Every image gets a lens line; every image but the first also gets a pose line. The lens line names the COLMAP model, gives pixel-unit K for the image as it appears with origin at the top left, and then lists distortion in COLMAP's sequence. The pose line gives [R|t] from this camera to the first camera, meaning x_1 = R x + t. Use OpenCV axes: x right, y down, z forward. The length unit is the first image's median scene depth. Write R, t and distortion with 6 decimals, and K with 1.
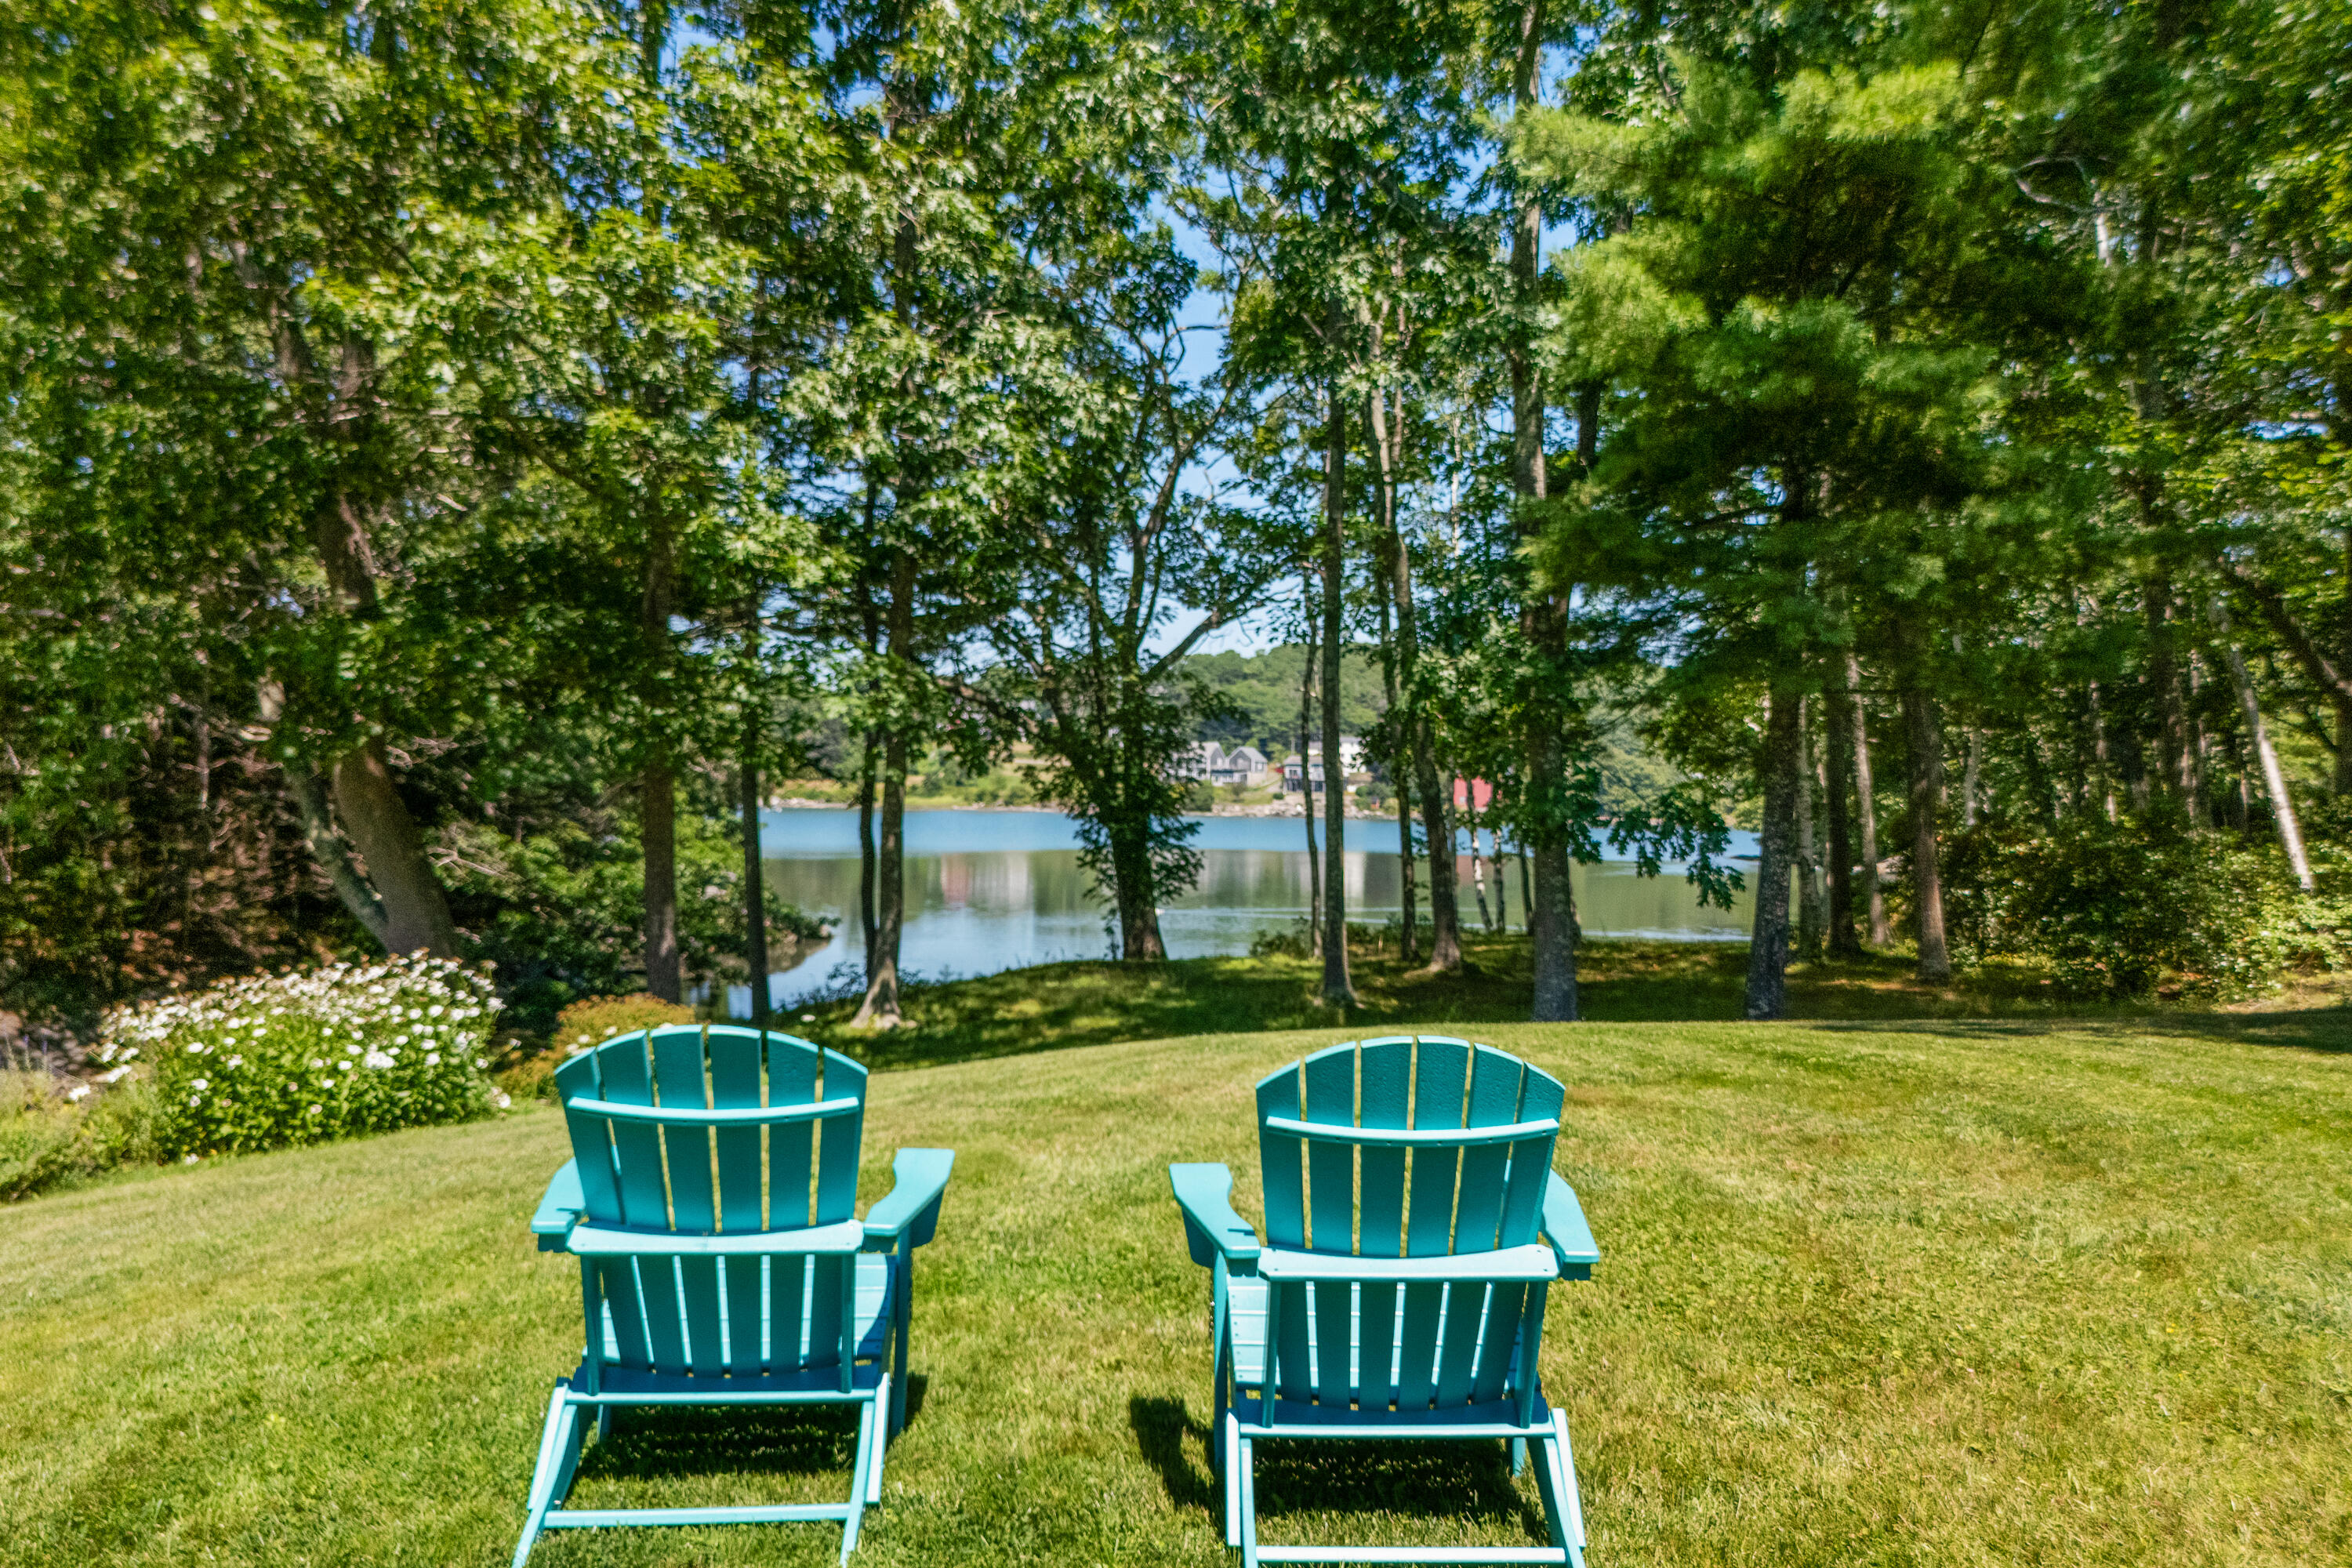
lens RADIAL K [[1759.3, 0, 1177.2], [0, 1759.3, 786.8], [0, 0, 1]] dist [0.091790, 0.004479]
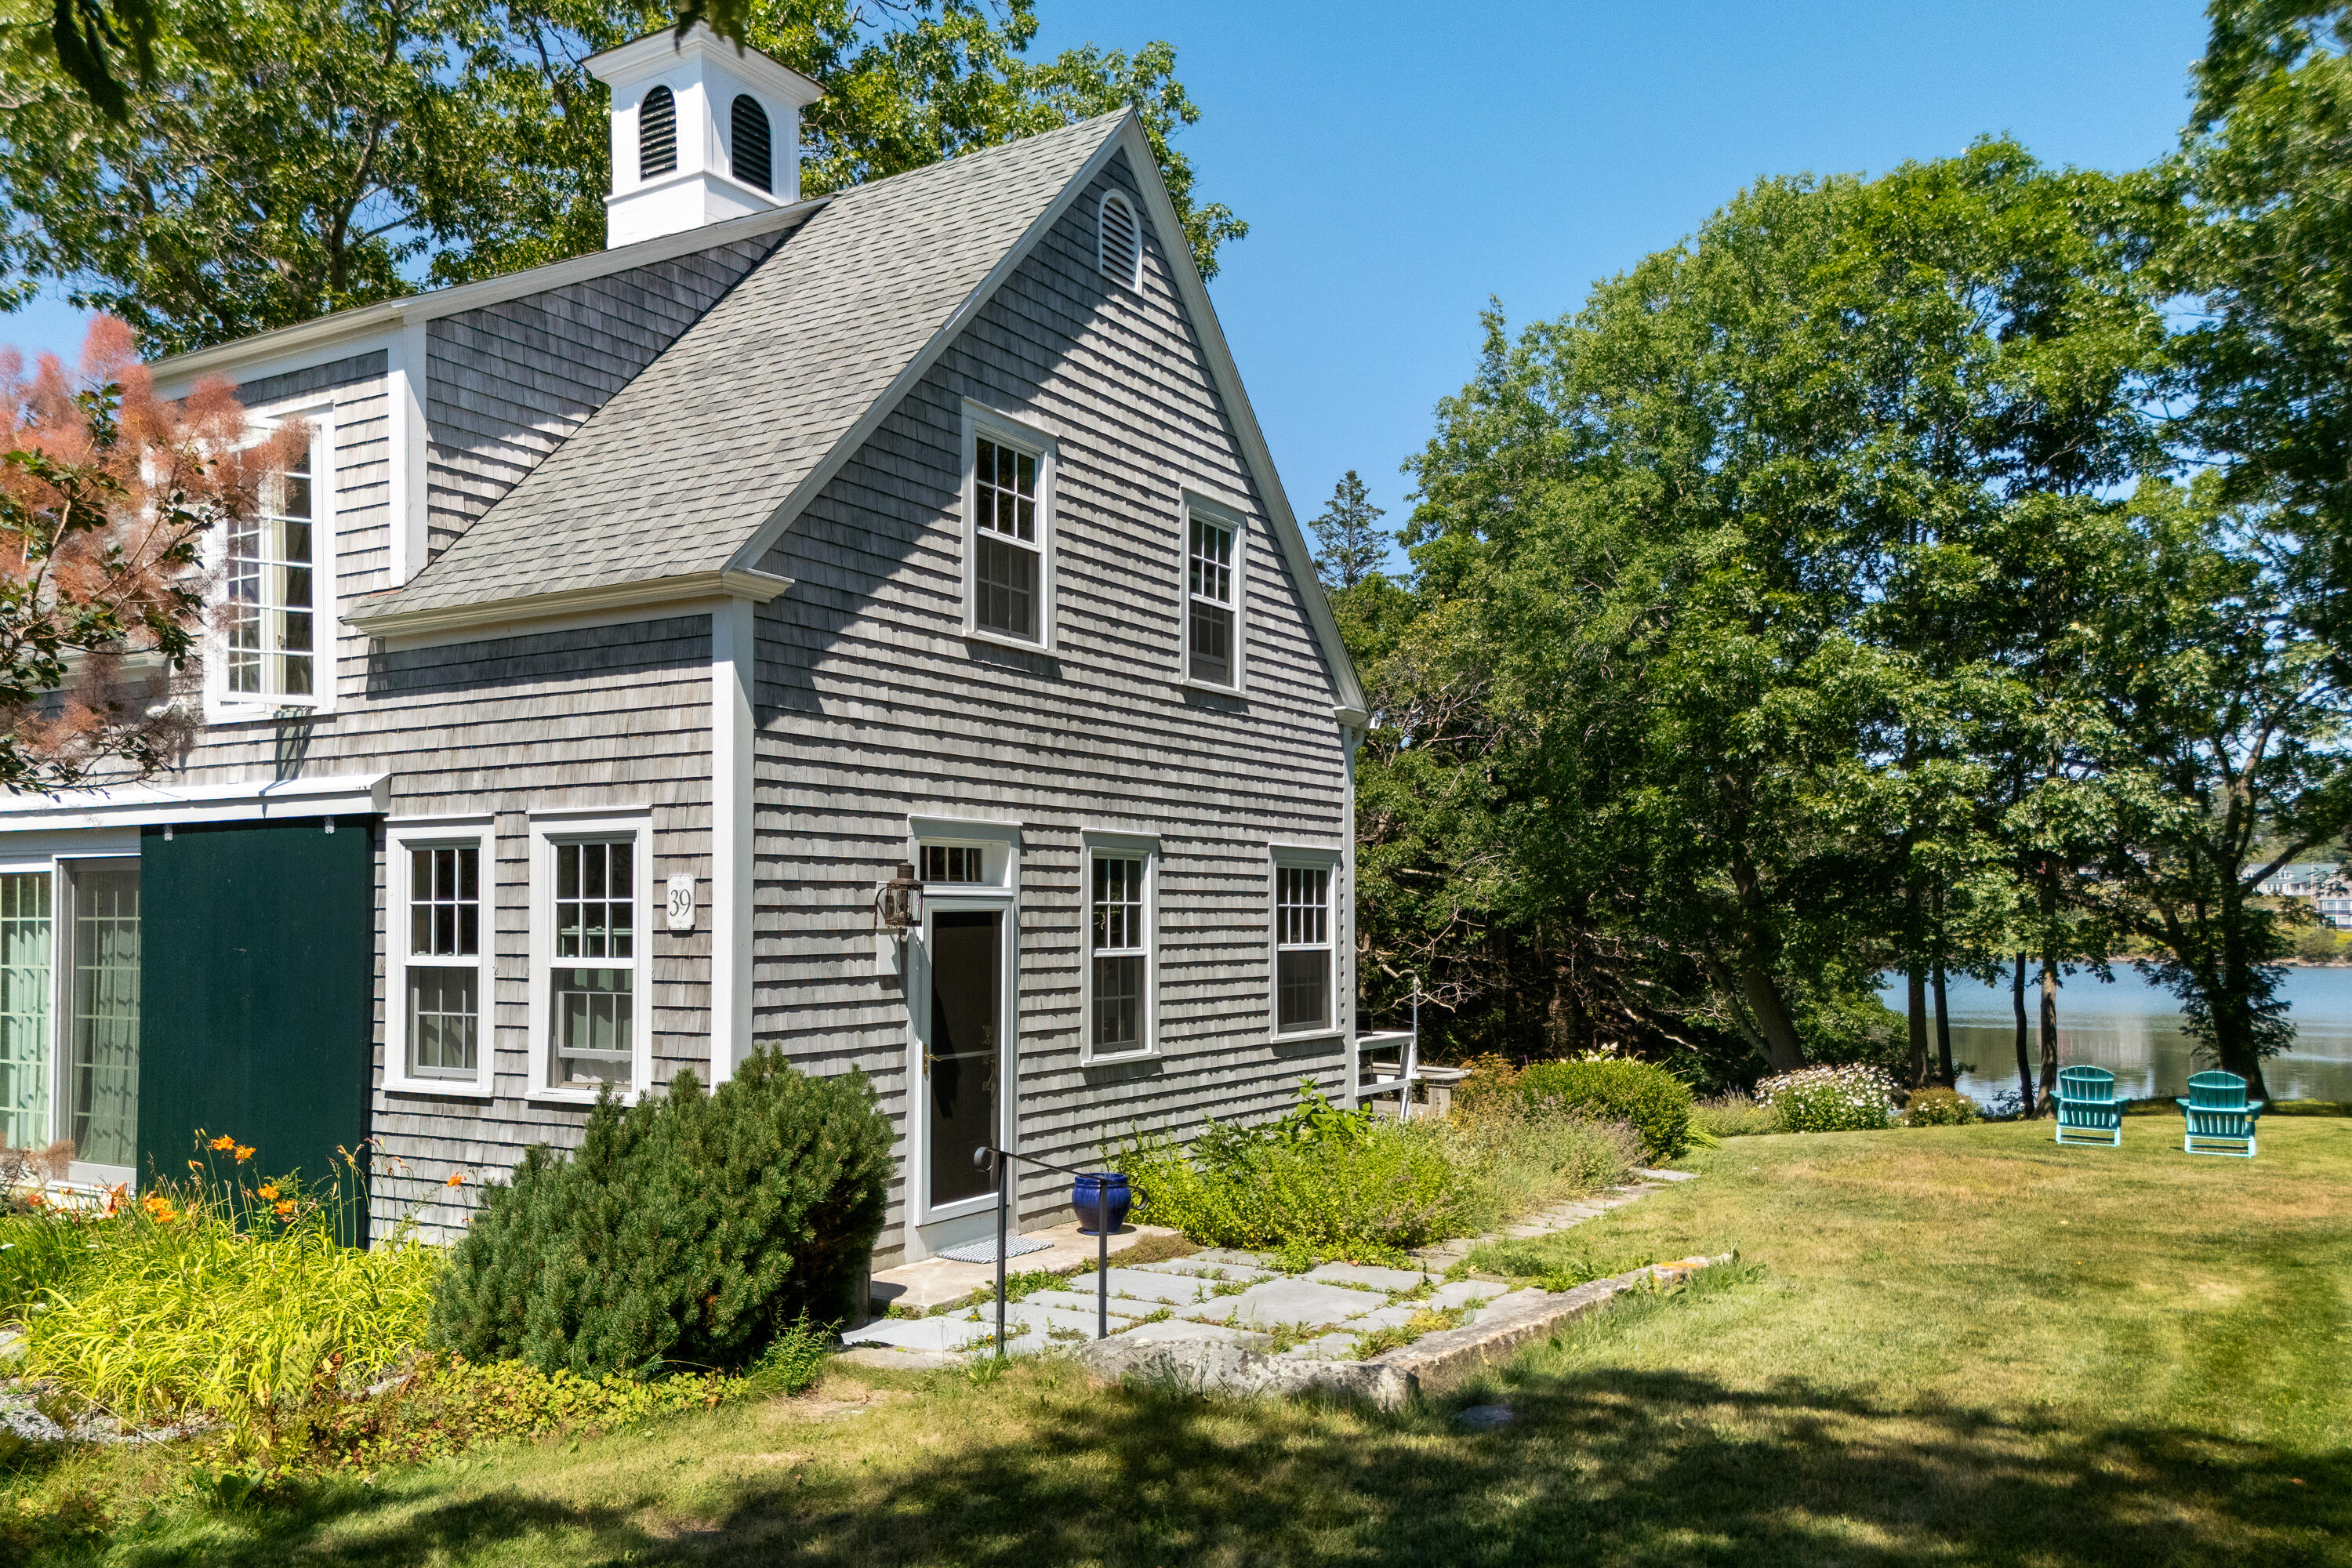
lens RADIAL K [[1759.3, 0, 1200.2], [0, 1759.3, 889.2], [0, 0, 1]] dist [0.091790, 0.004479]
pose [[0.842928, -0.017654, -0.537737, 0.070432], [0.006429, 0.999721, -0.022743, -0.047675], [0.537988, 0.015714, 0.842806, -0.751851]]
